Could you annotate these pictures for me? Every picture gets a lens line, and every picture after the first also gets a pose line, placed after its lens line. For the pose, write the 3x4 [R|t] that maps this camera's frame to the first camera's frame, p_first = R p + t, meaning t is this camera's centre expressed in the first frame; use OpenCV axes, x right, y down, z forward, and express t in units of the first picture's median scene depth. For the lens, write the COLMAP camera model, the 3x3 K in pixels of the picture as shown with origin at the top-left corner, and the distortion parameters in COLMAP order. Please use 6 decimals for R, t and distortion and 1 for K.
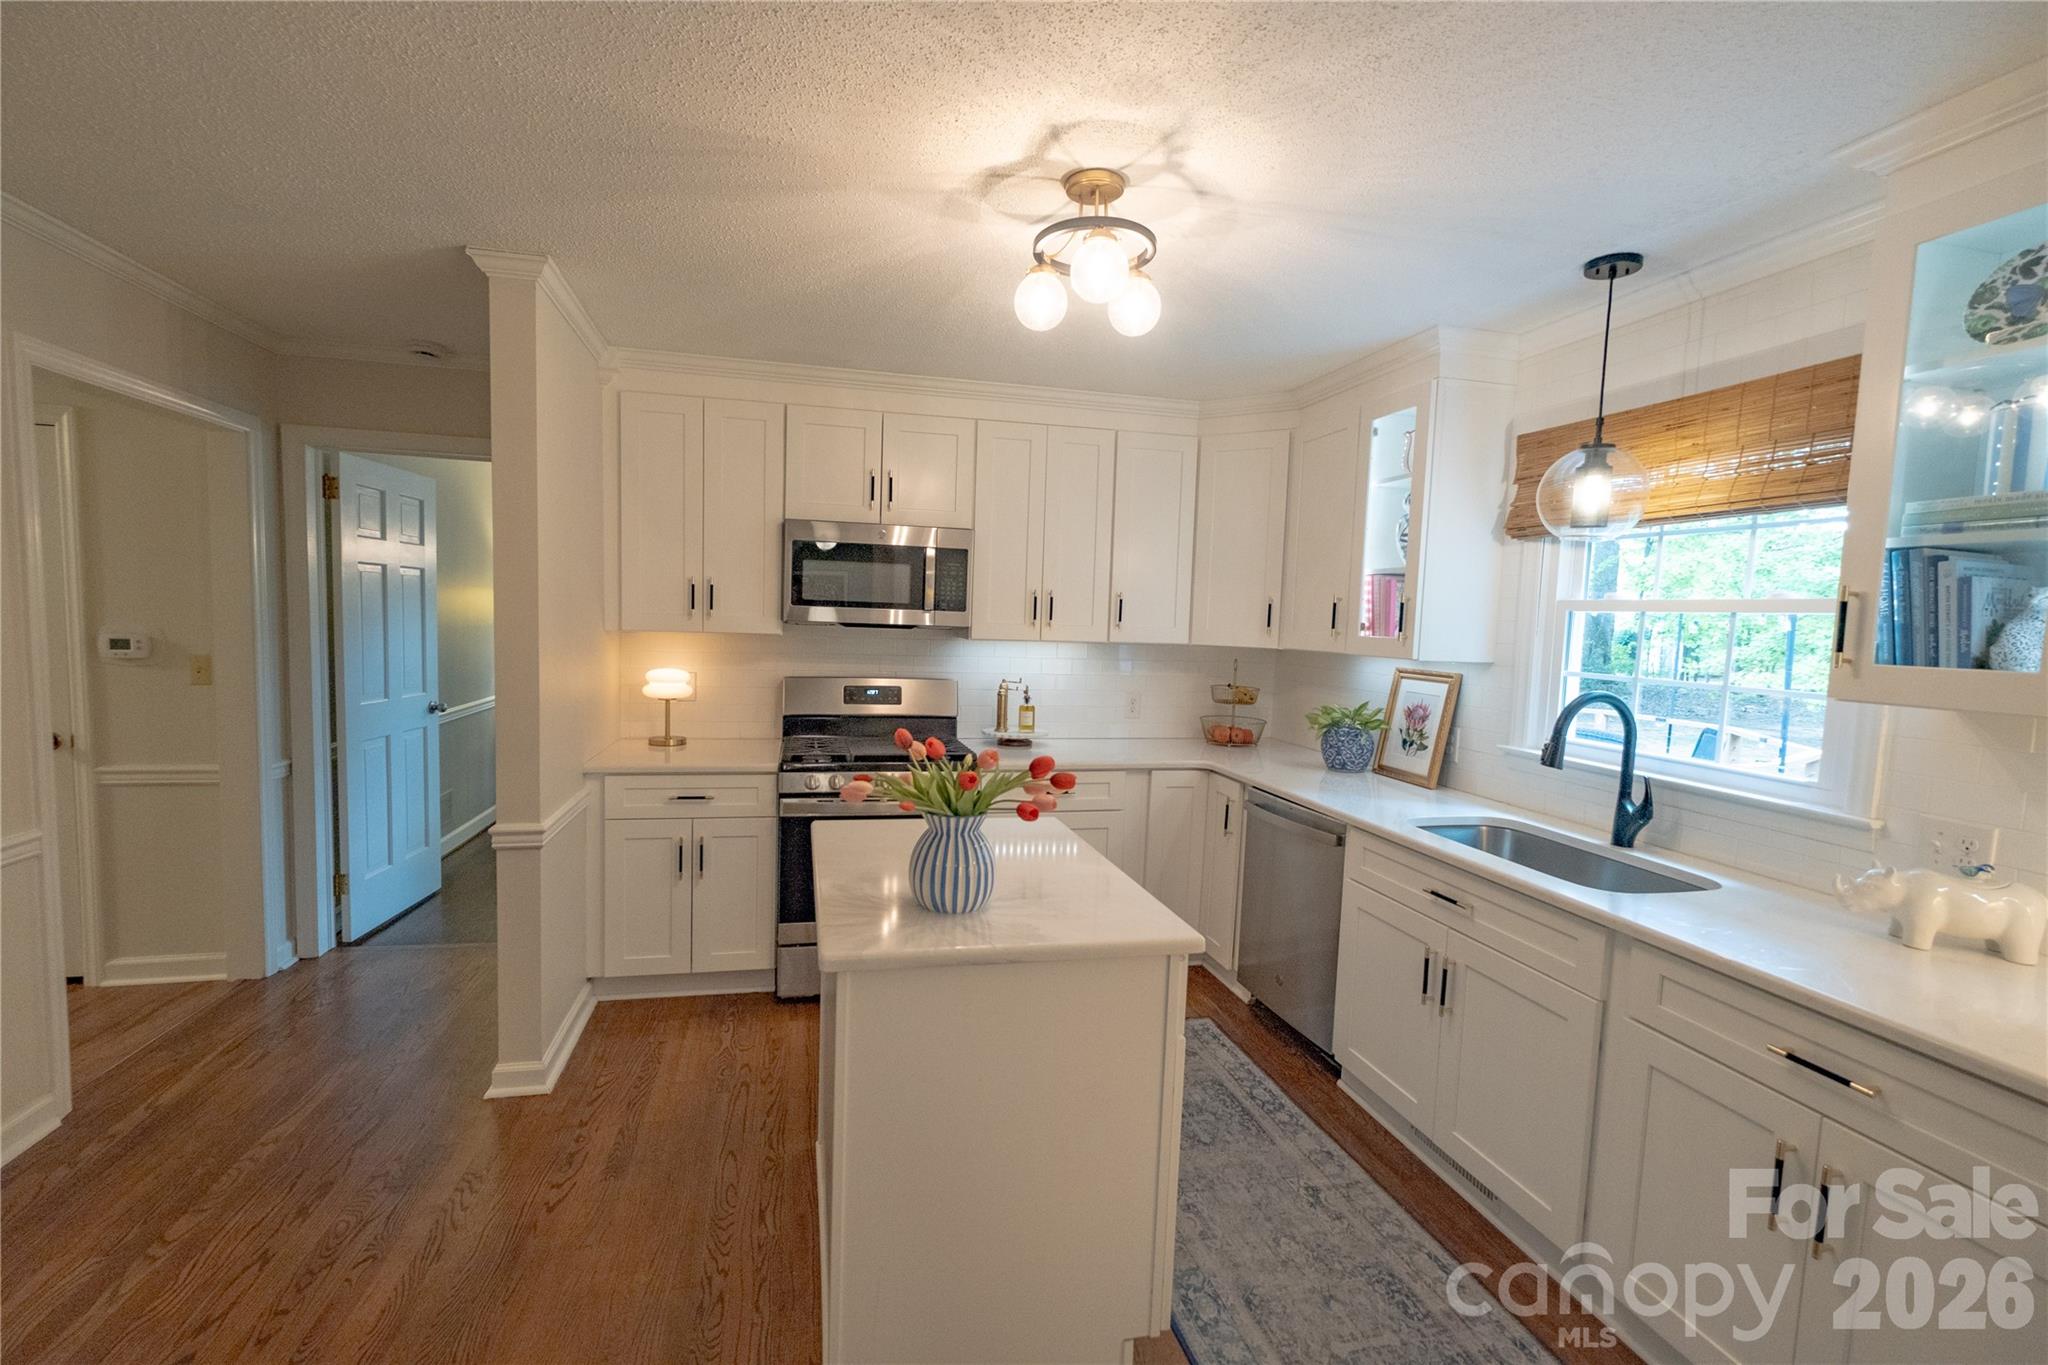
lens RADIAL K [[888.1, 0, 1012.6], [0, 888.1, 688.5], [0, 0, 1]] dist [-0.000380, 0.000051]
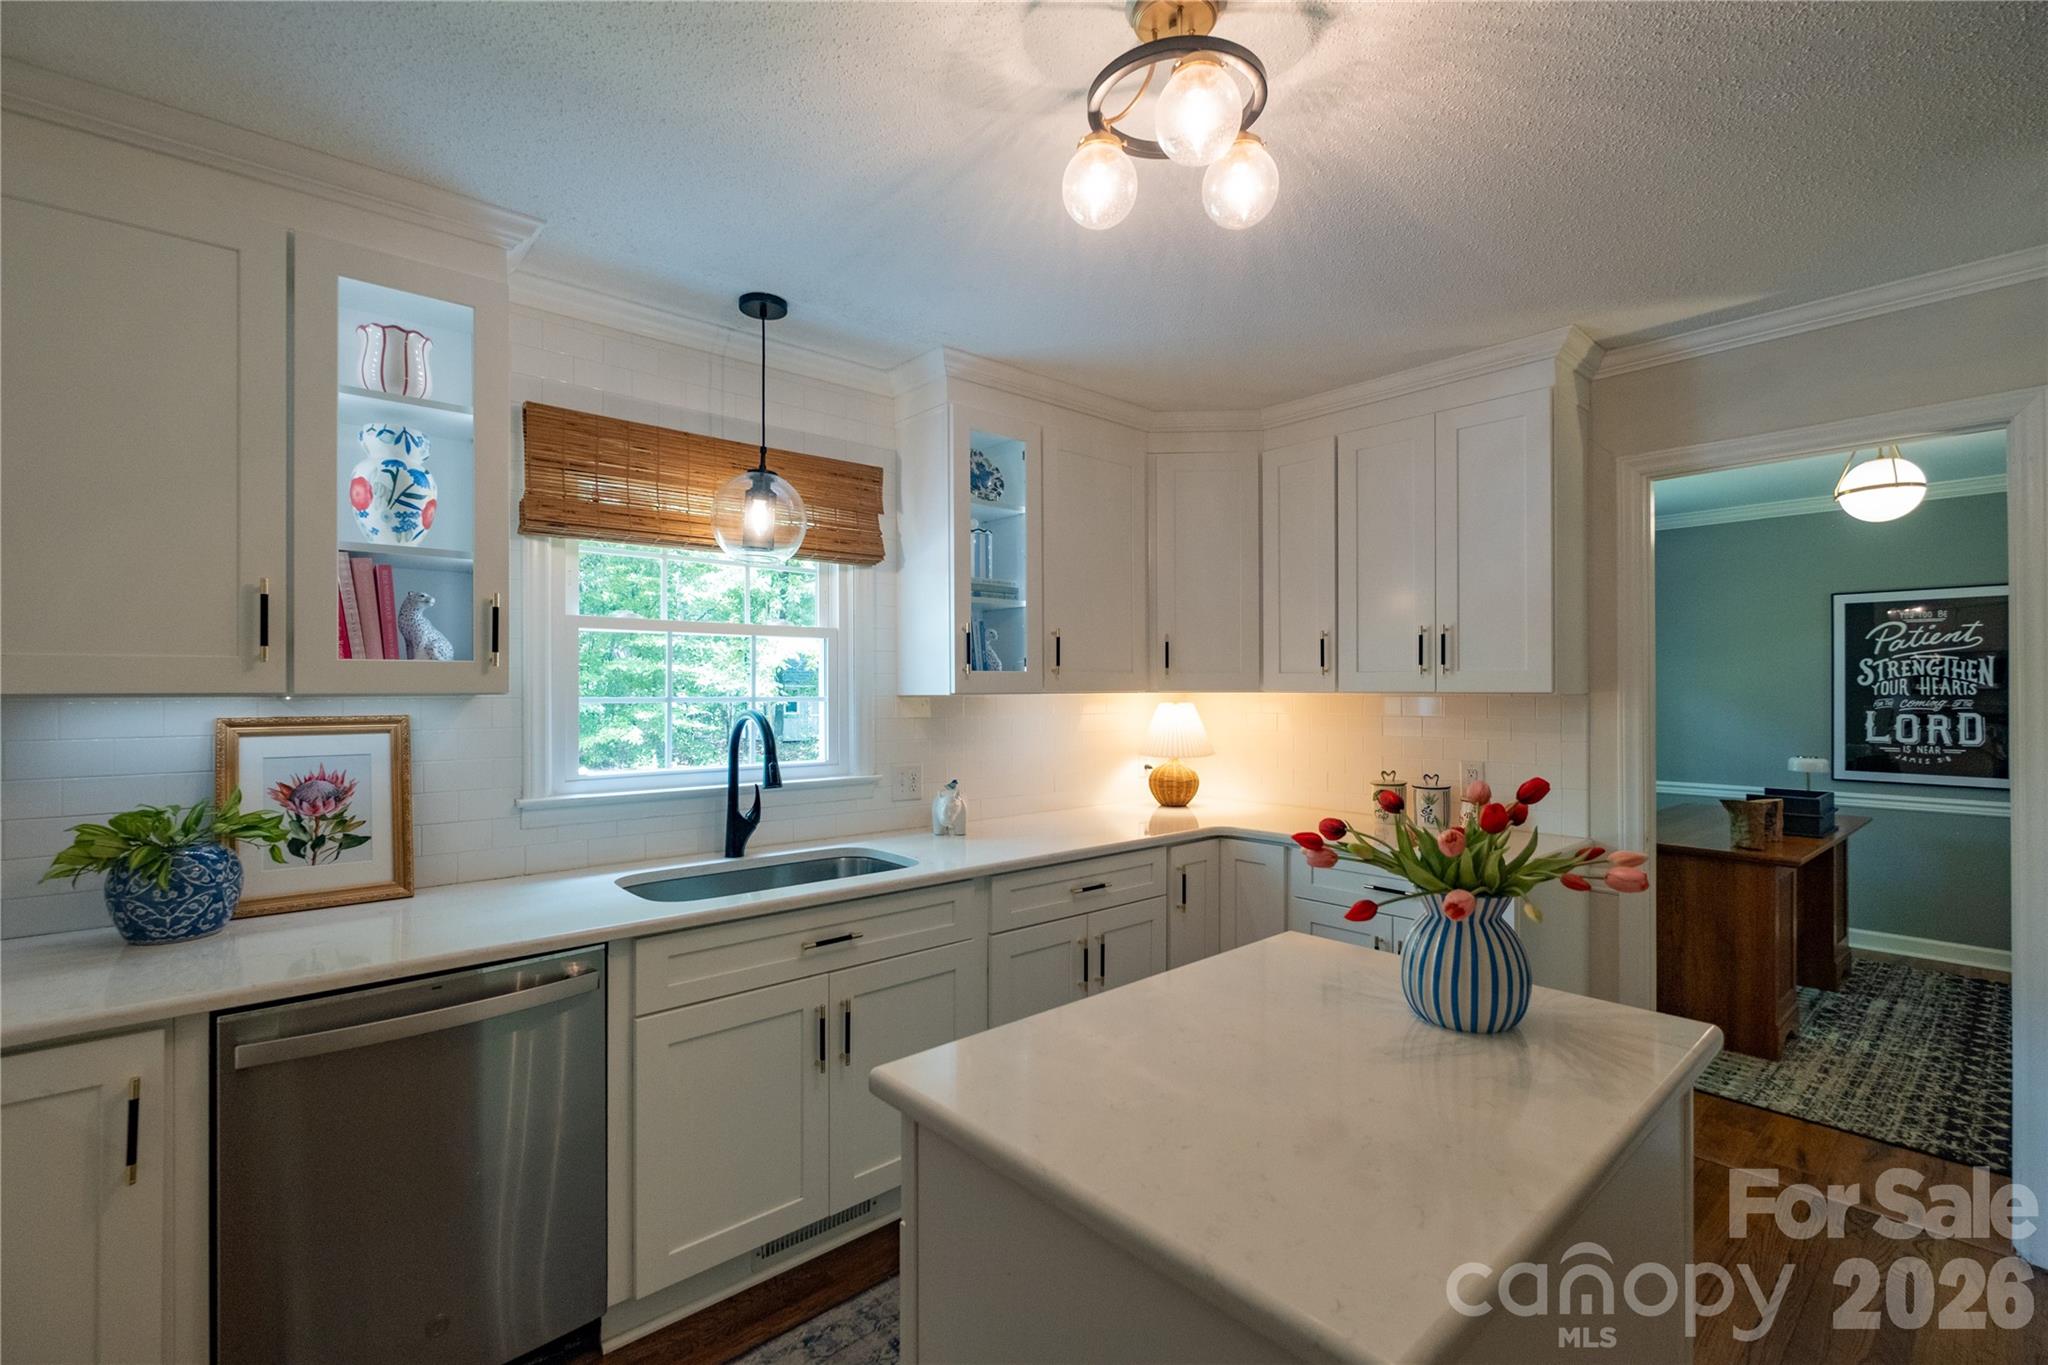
lens RADIAL K [[888.1, 0, 1010.9], [0, 888.1, 687.3], [0, 0, 1]] dist [-0.000380, 0.000051]
pose [[-0.456283, -0.033046, 0.889221, -0.285403], [0.059670, 0.995925, 0.067629, -0.053630], [-0.887832, 0.083918, -0.452452, 0.867962]]
